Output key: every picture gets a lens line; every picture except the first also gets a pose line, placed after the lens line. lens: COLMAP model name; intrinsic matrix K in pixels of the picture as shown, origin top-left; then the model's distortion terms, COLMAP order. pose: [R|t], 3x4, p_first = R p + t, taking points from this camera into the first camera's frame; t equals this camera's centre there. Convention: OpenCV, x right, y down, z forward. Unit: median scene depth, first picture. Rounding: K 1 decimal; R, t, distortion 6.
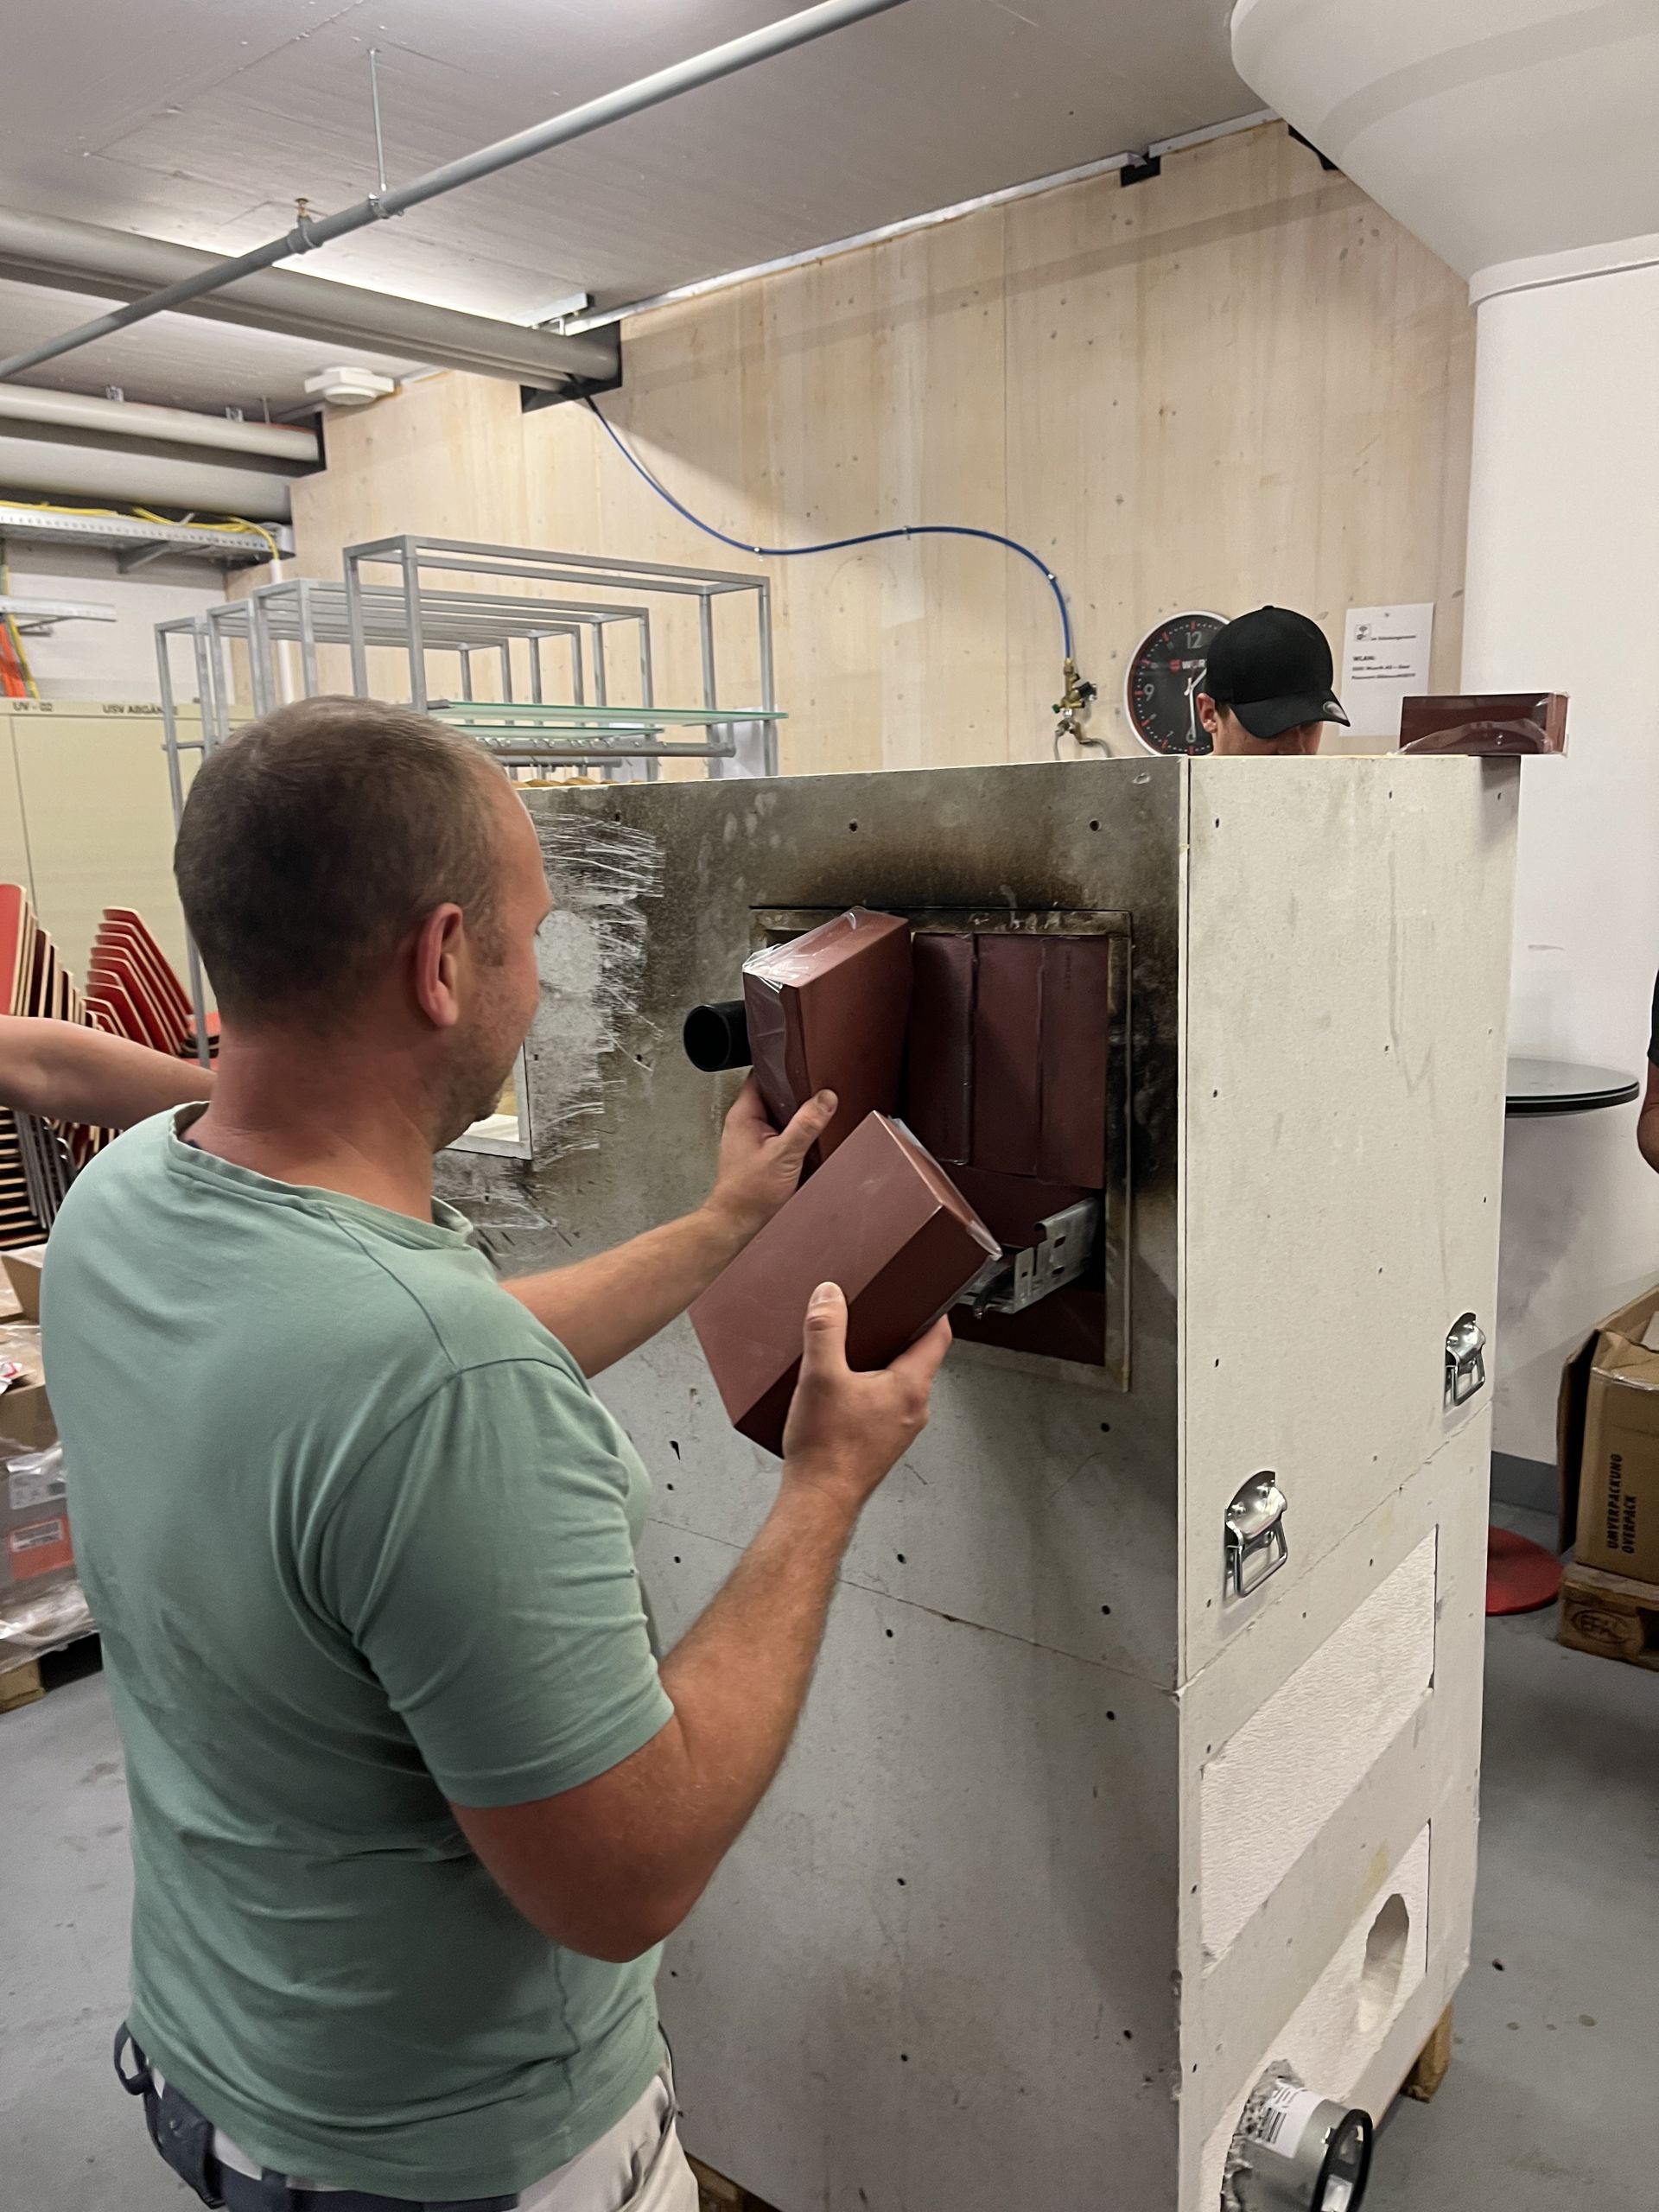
lens RADIAL K [[1674.3, 0, 822.6], [0, 1674.3, 1126.0], [0, 0, 1]] dist [0.076744, -0.101961]
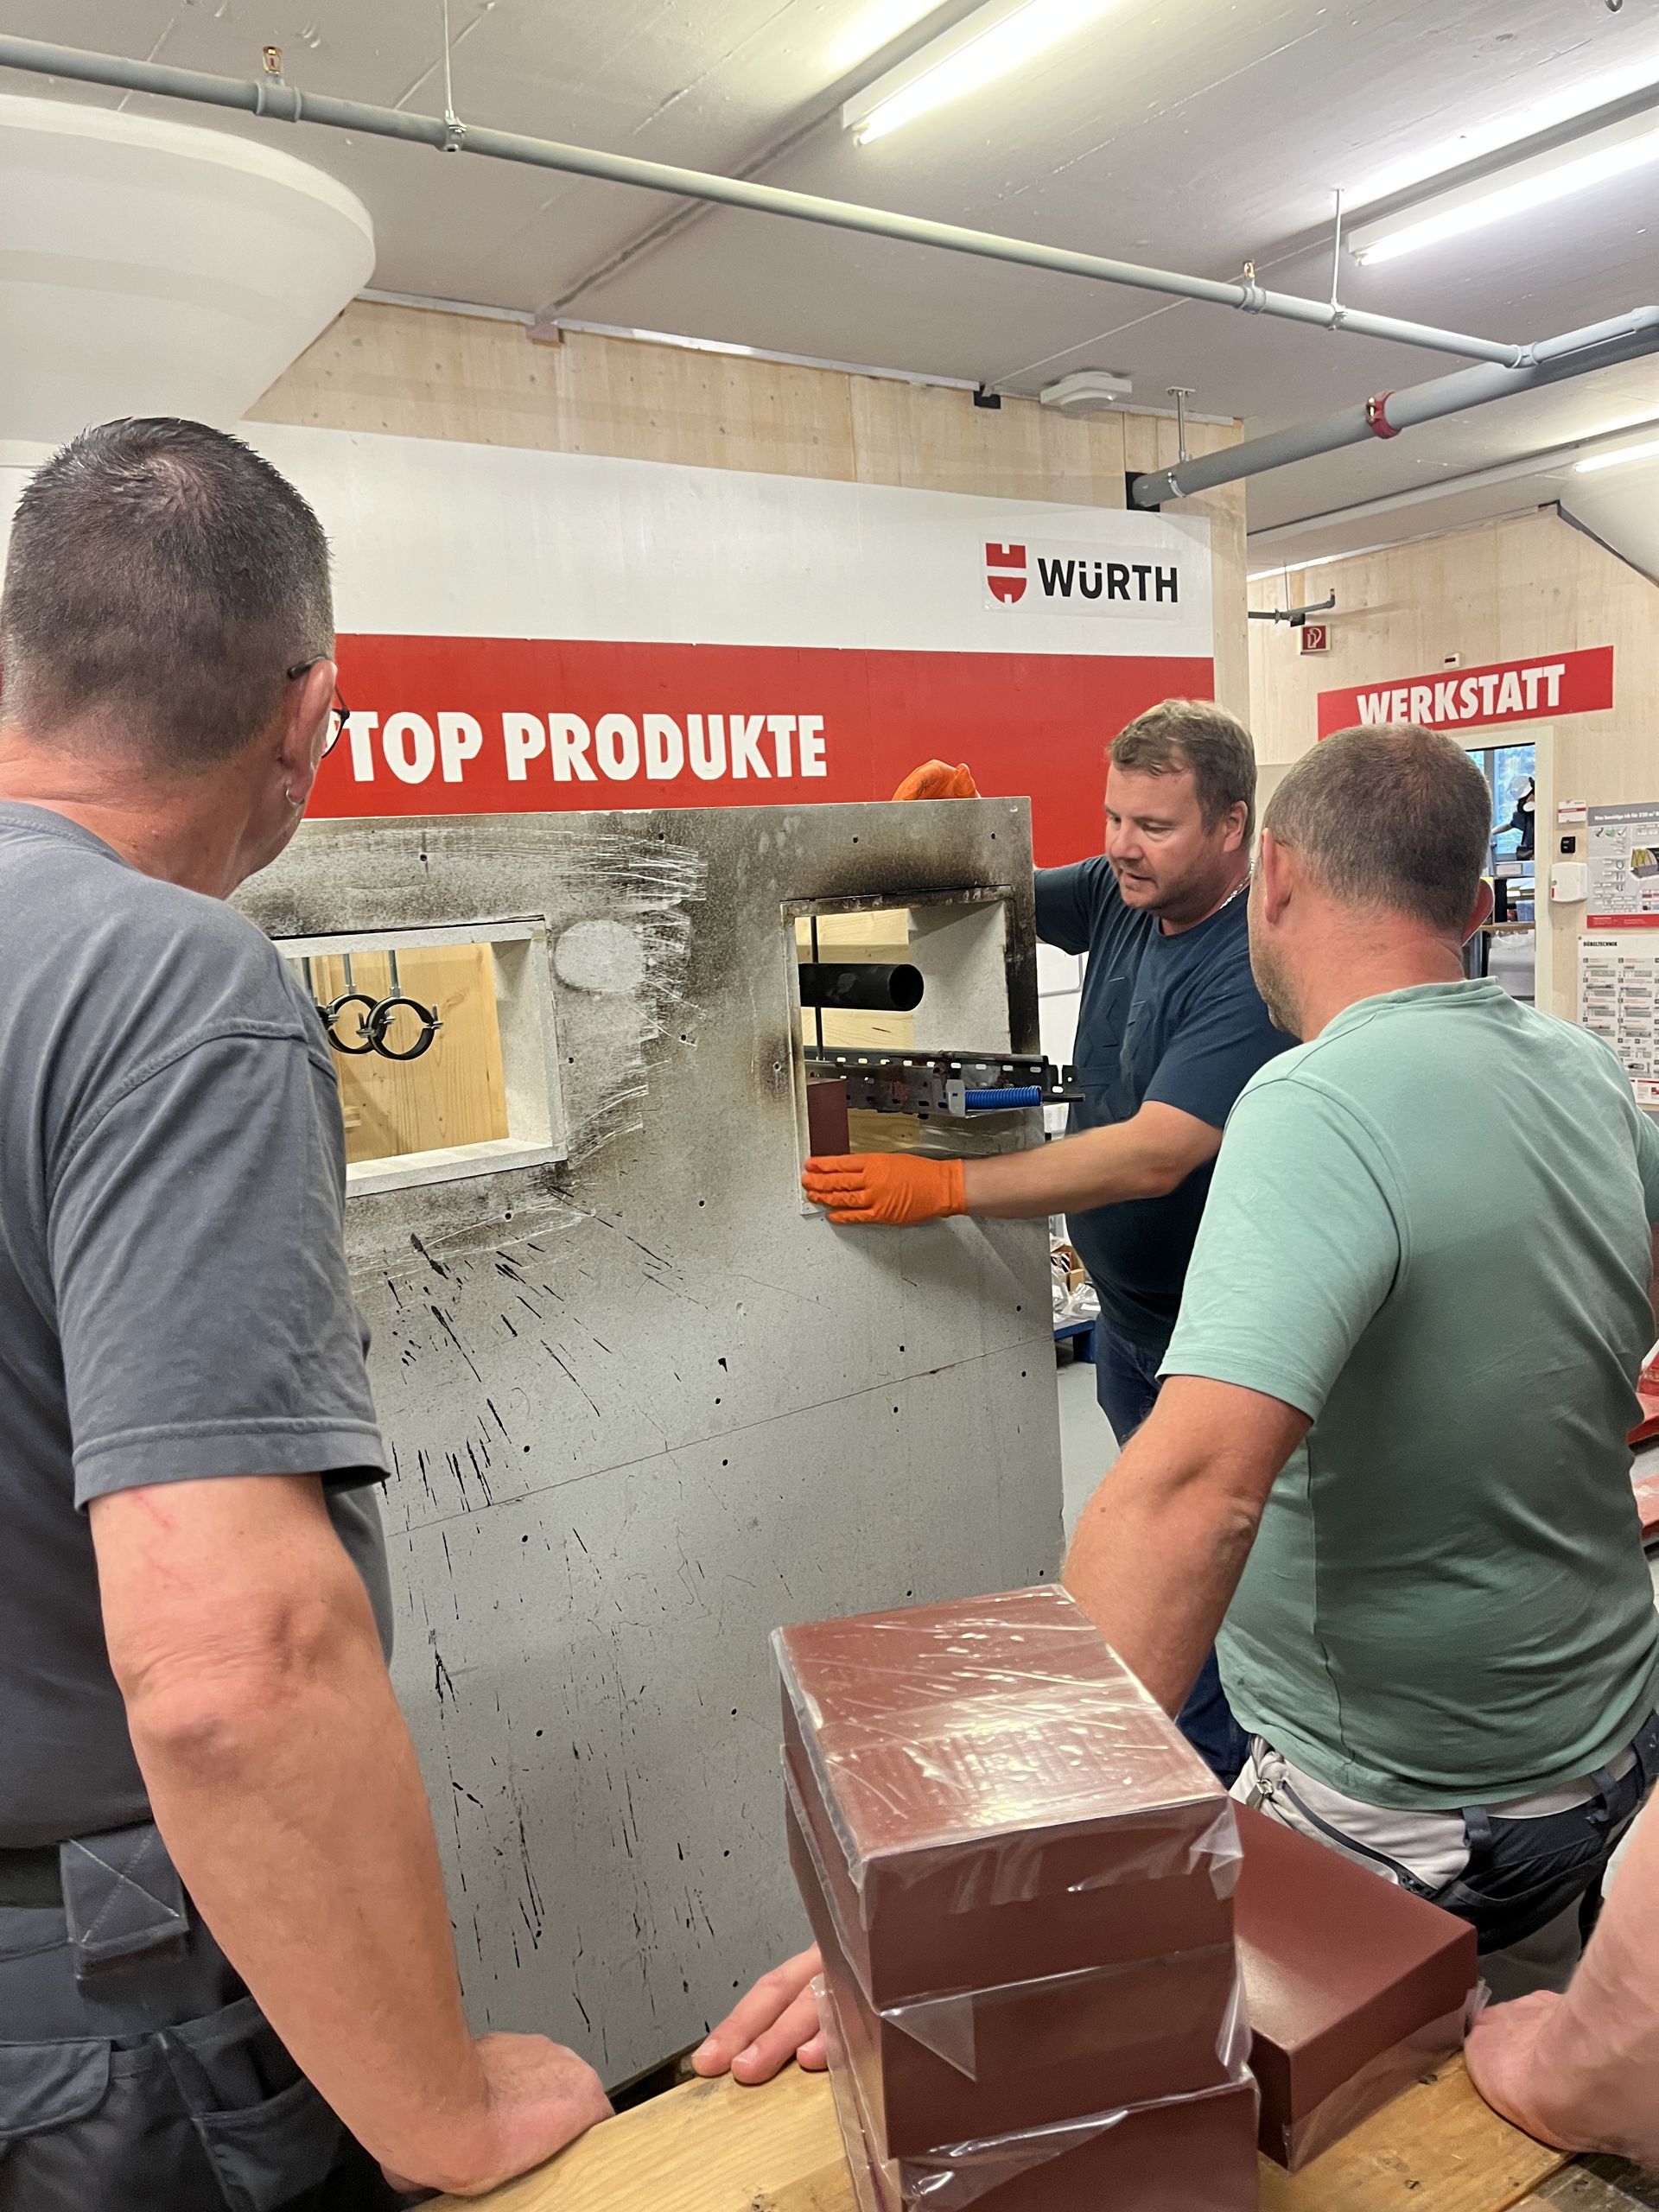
lens RADIAL K [[1674.3, 0, 838.2], [0, 1674.3, 1136.5], [0, 0, 1]] dist [0.076744, -0.101961]
pose [[0.242718, -0.126670, 0.961792, -1.247852], [0.238214, 0.968865, 0.067486, -0.026727], [-0.940395, 0.212732, 0.265335, 0.598924]]
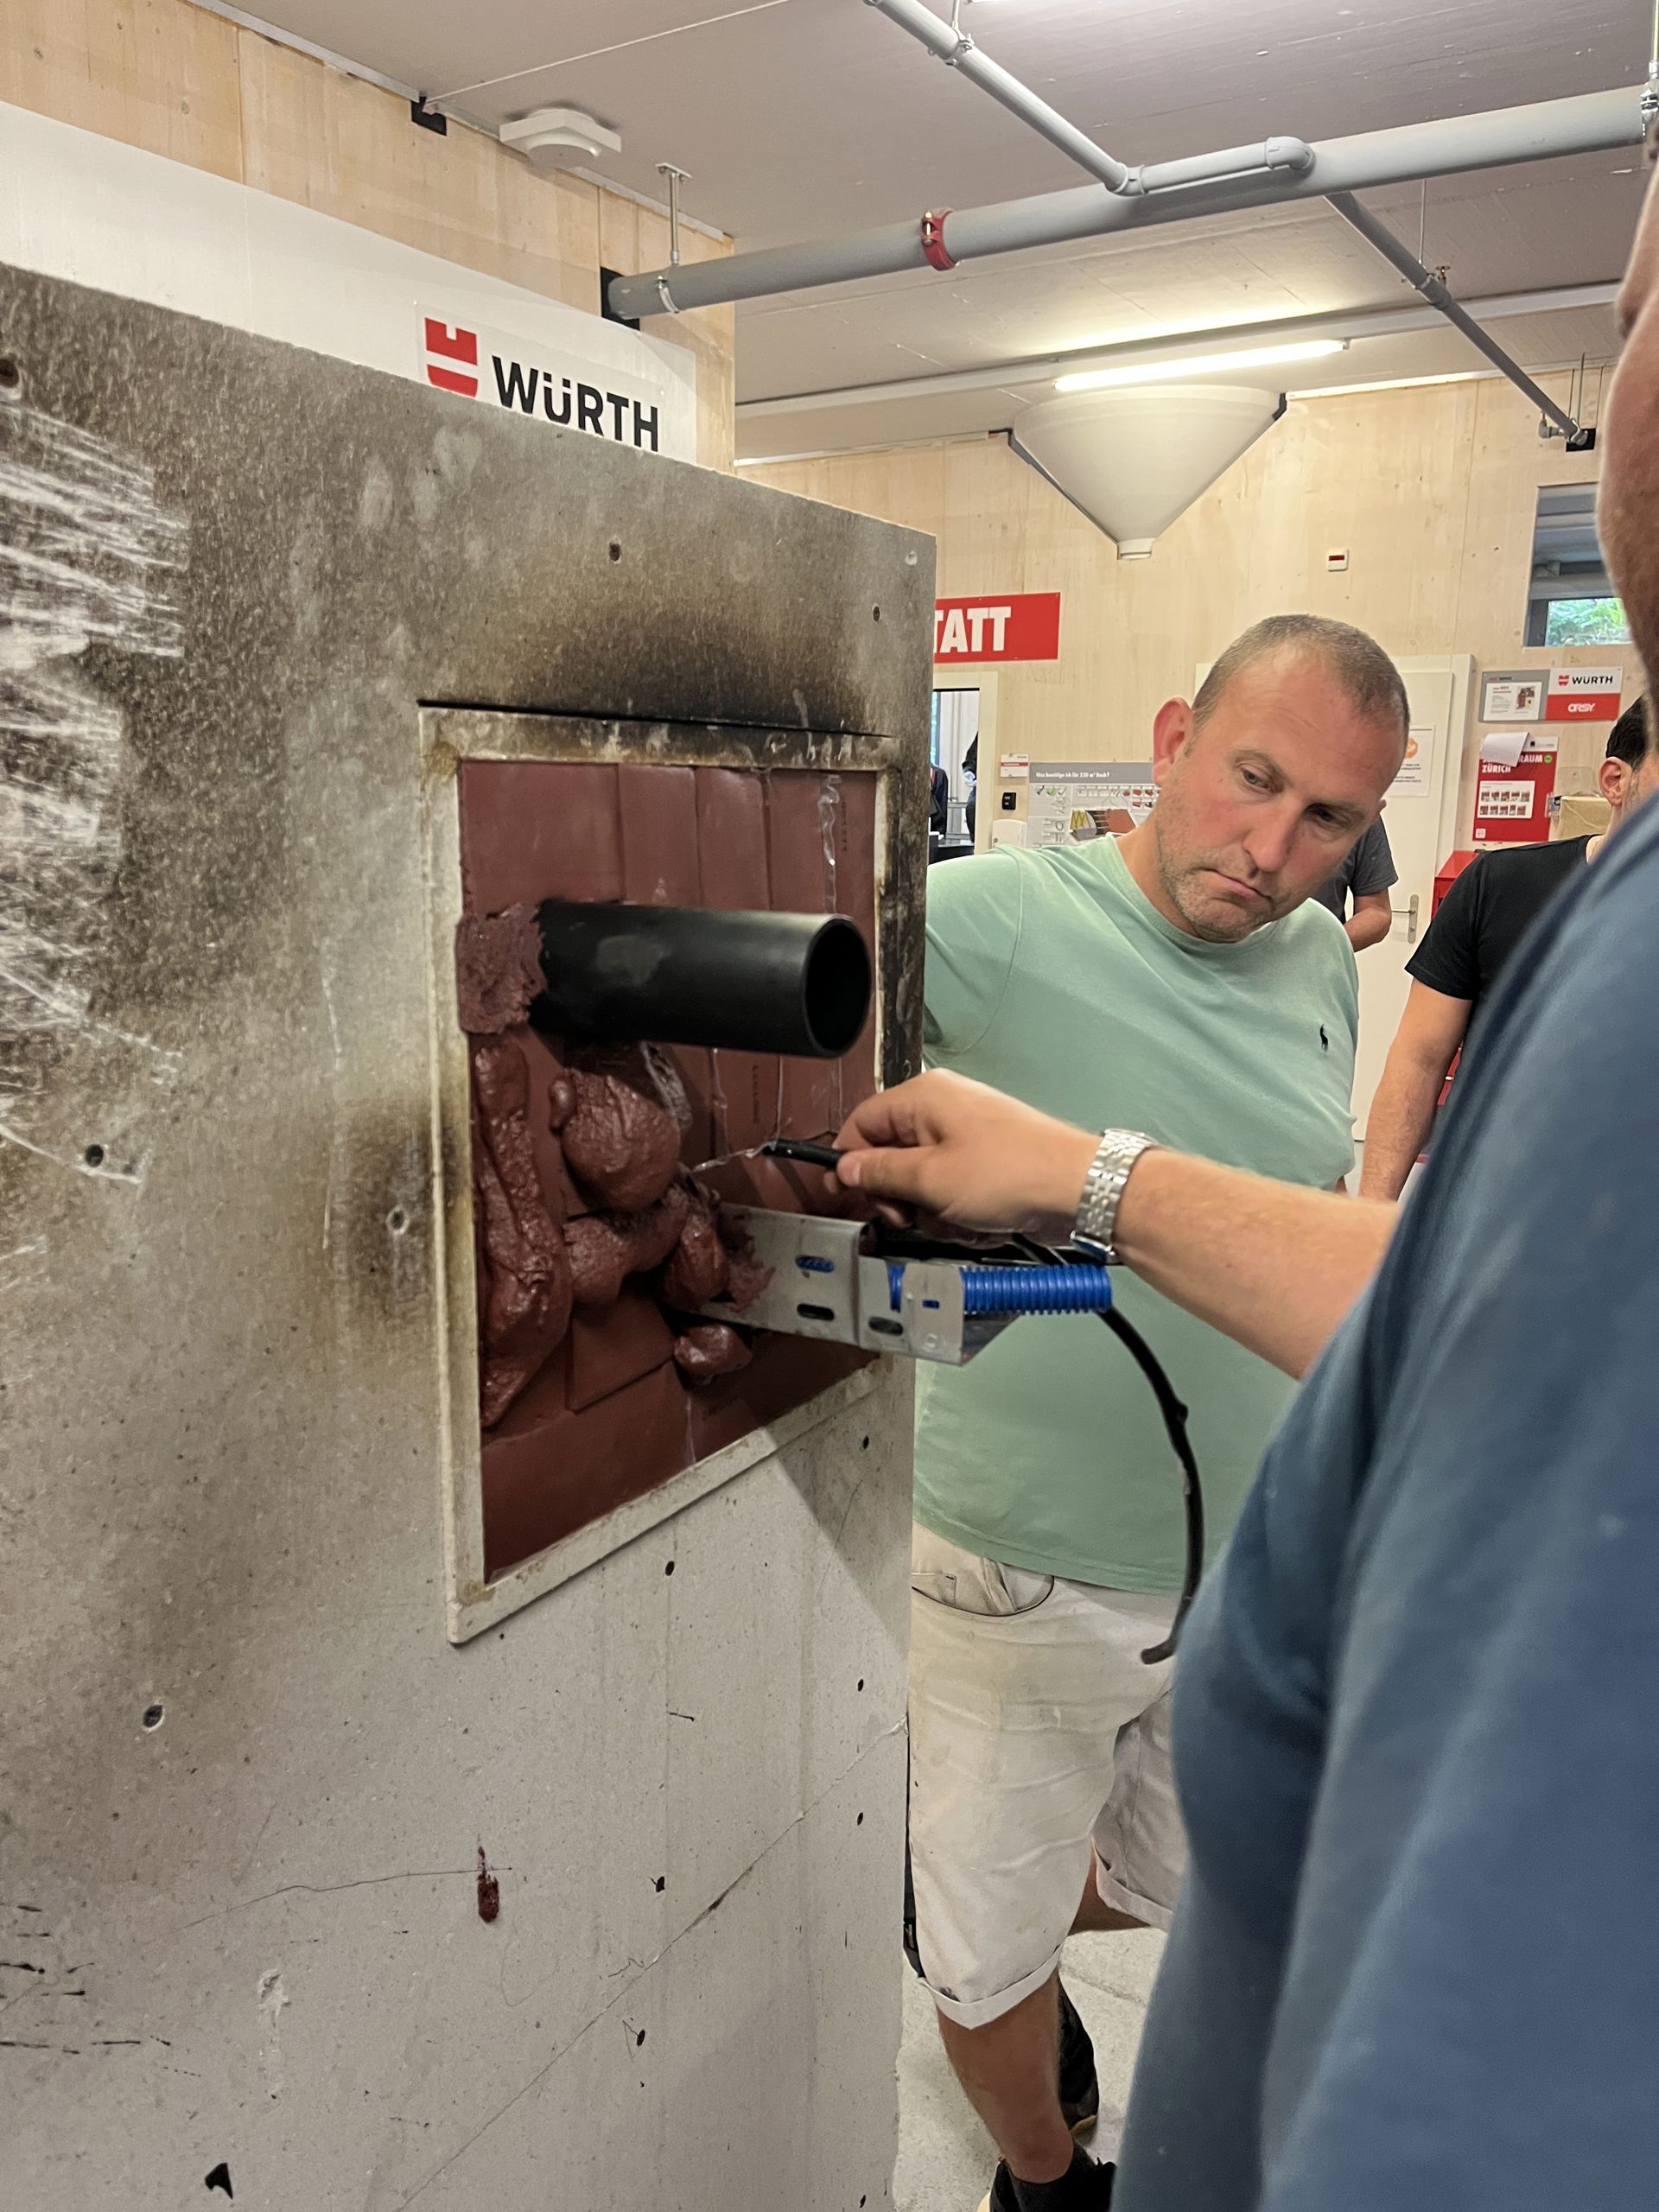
lens RADIAL K [[1674.3, 0, 835.6], [0, 1674.3, 1136.0], [0, 0, 1]] dist [0.076744, -0.101961]
pose [[-0.140281, -0.163869, 0.976457, -0.453653], [0.180427, 0.965465, 0.187945, -0.080601], [-0.973533, 0.202544, -0.105870, 0.899851]]
